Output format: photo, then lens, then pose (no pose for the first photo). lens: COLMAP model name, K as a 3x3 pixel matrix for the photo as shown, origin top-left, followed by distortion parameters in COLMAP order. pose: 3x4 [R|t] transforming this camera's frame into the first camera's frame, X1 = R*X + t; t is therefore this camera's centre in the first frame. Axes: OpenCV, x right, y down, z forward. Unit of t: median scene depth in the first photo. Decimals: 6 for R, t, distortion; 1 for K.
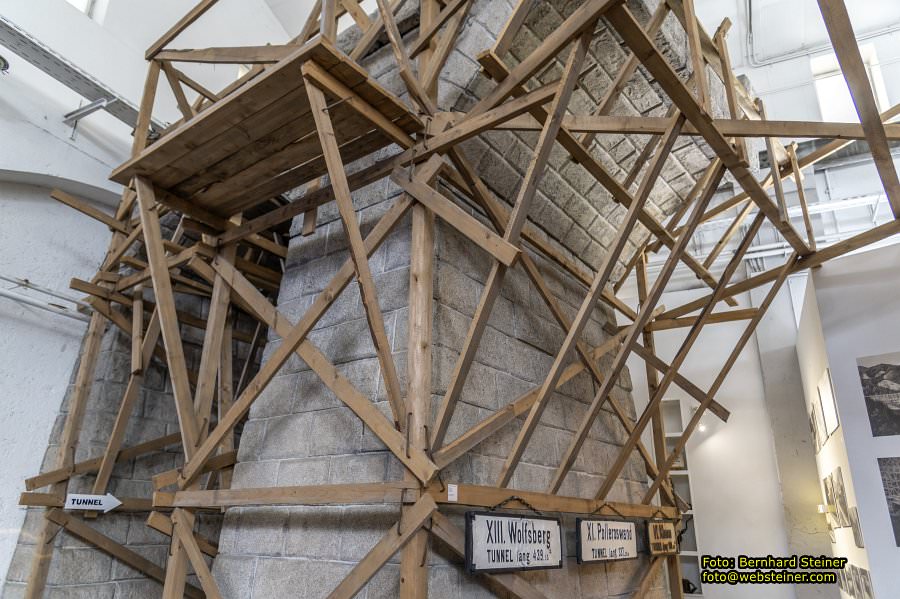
lens RADIAL K [[599.7, 0, 440.4], [0, 599.7, 304.7], [0, 0, 1]] dist [0.021349, -0.006237]
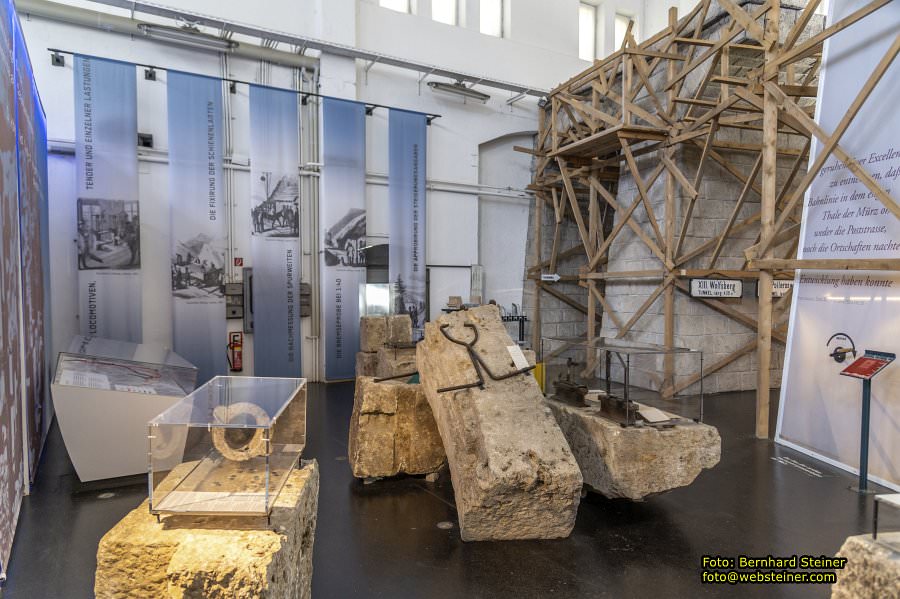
lens RADIAL K [[599.7, 0, 448.0], [0, 599.7, 309.3], [0, 0, 1]] dist [0.021349, -0.006237]
pose [[0.844033, 0.003149, -0.536282, 0.465672], [0.195166, 0.929612, 0.312621, -0.492625], [0.499519, -0.368527, 0.784008, -1.446665]]
